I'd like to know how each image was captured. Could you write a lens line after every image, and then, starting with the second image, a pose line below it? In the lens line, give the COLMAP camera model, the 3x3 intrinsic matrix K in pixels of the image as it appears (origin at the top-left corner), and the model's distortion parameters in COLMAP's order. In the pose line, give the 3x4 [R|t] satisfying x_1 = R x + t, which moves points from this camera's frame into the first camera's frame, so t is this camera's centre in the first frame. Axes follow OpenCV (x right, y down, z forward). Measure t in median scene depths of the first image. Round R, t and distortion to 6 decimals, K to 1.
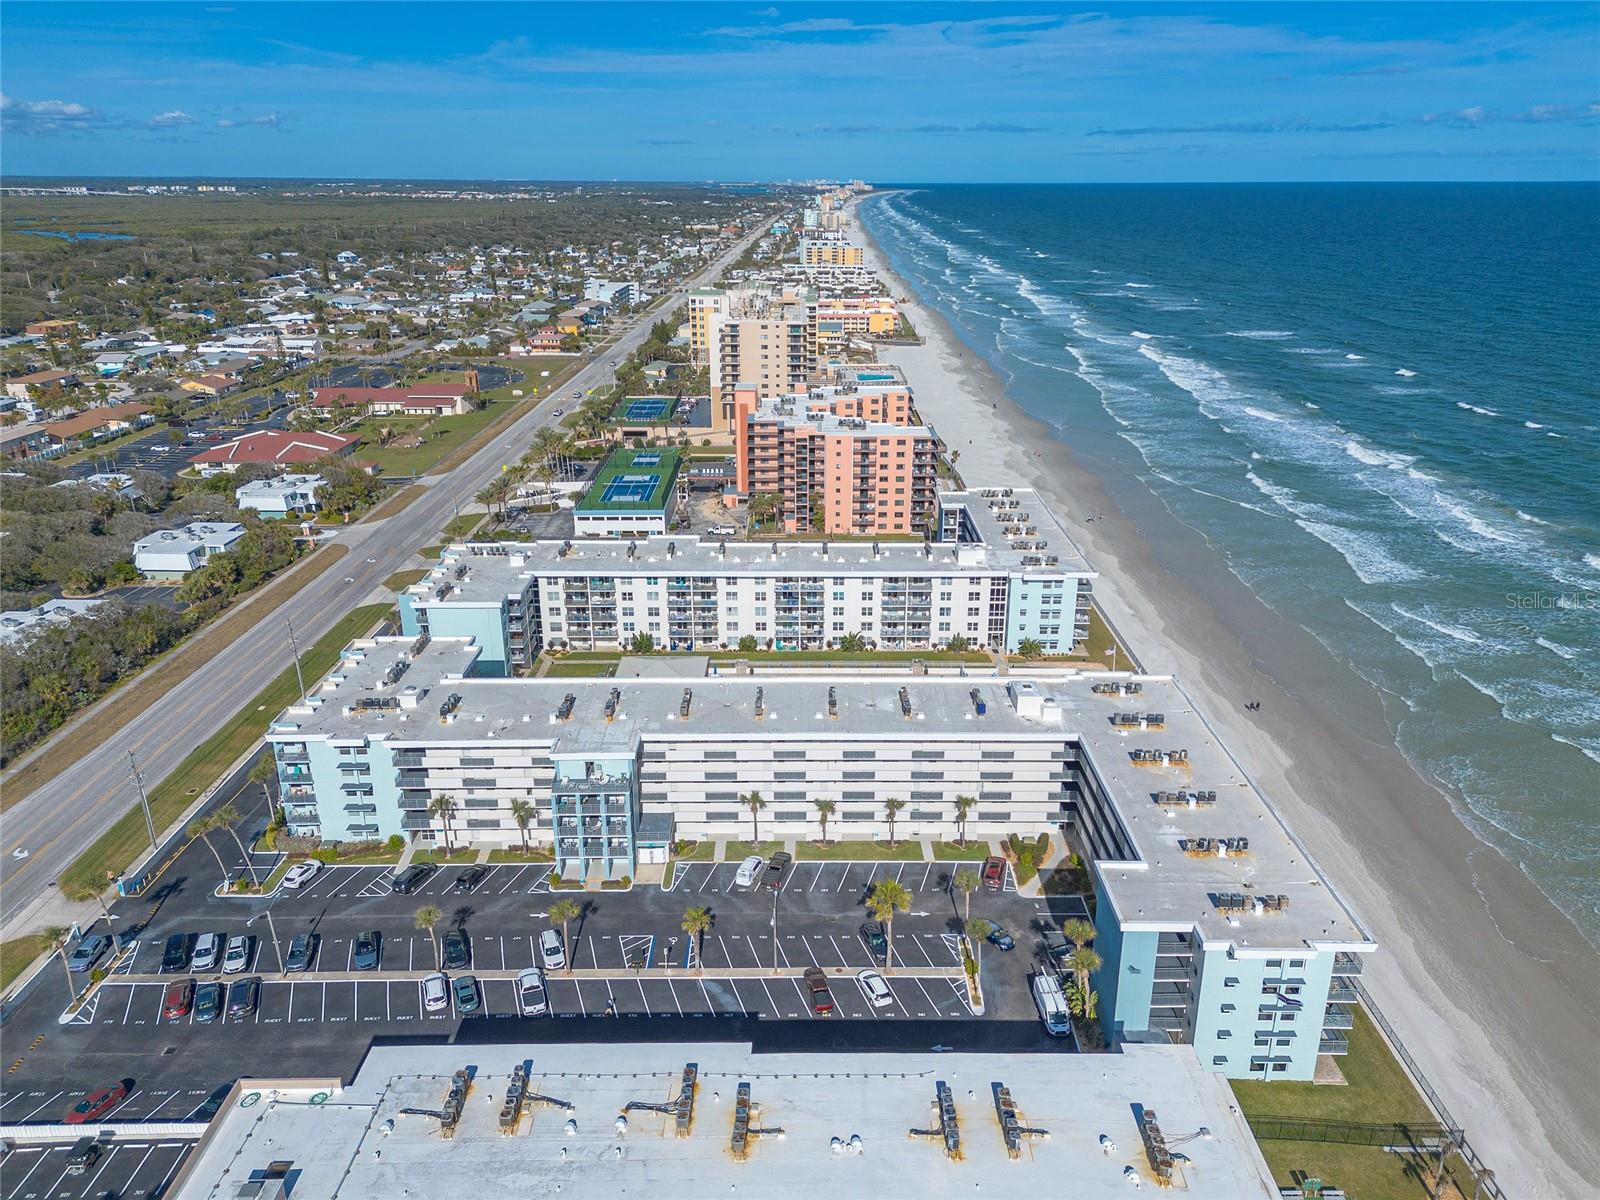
lens RADIAL K [[1128.2, 0, 812.0], [0, 1128.2, 612.4], [0, 0, 1]] dist [0.057607, -0.042694]
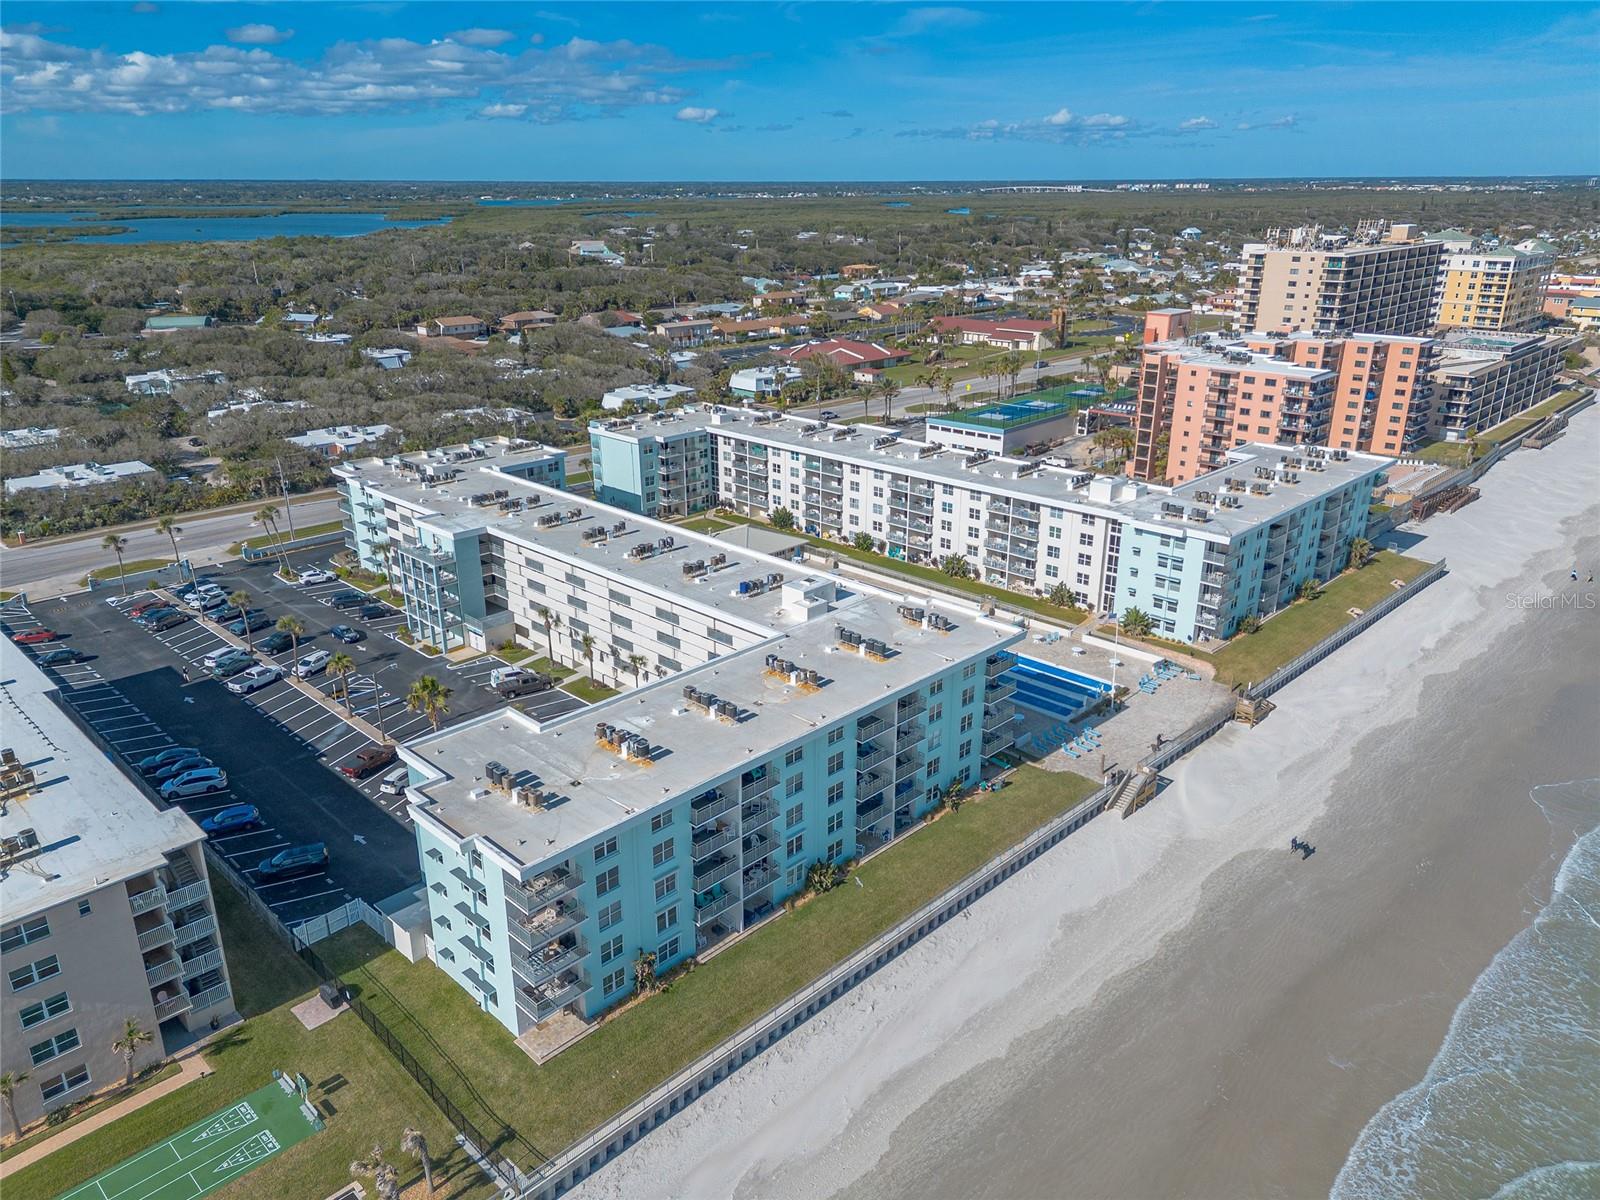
lens RADIAL K [[1128.2, 0, 784.8], [0, 1128.2, 606.5], [0, 0, 1]] dist [0.057607, -0.042694]
pose [[0.702823, 0.243514, -0.668386, 0.527092], [-0.246106, 0.964798, 0.092719, 0.009120], [0.667436, 0.099329, 0.738013, 0.281739]]
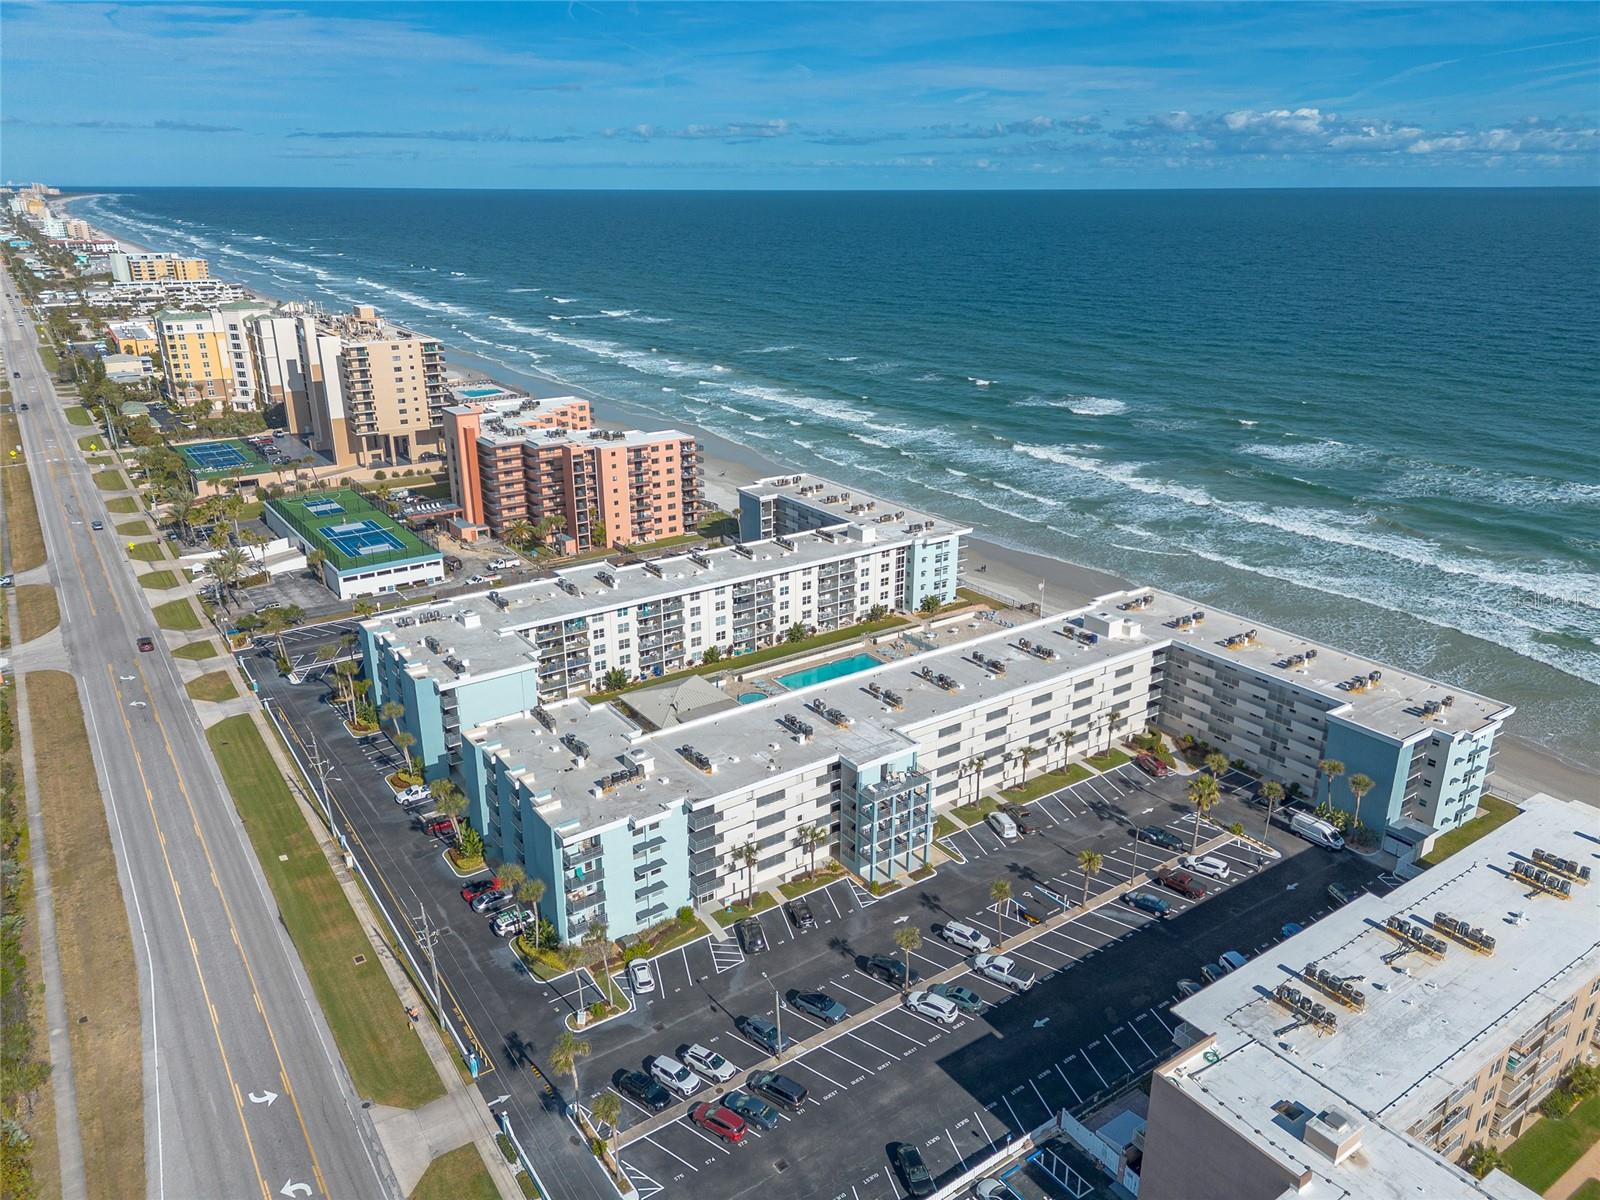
lens RADIAL K [[1128.2, 0, 790.8], [0, 1128.2, 601.5], [0, 0, 1]] dist [0.057607, -0.042694]
pose [[0.824986, -0.195247, 0.530355, -0.519861], [0.201561, 0.978365, 0.046643, -0.051550], [-0.527988, 0.068419, 0.846492, 0.113682]]
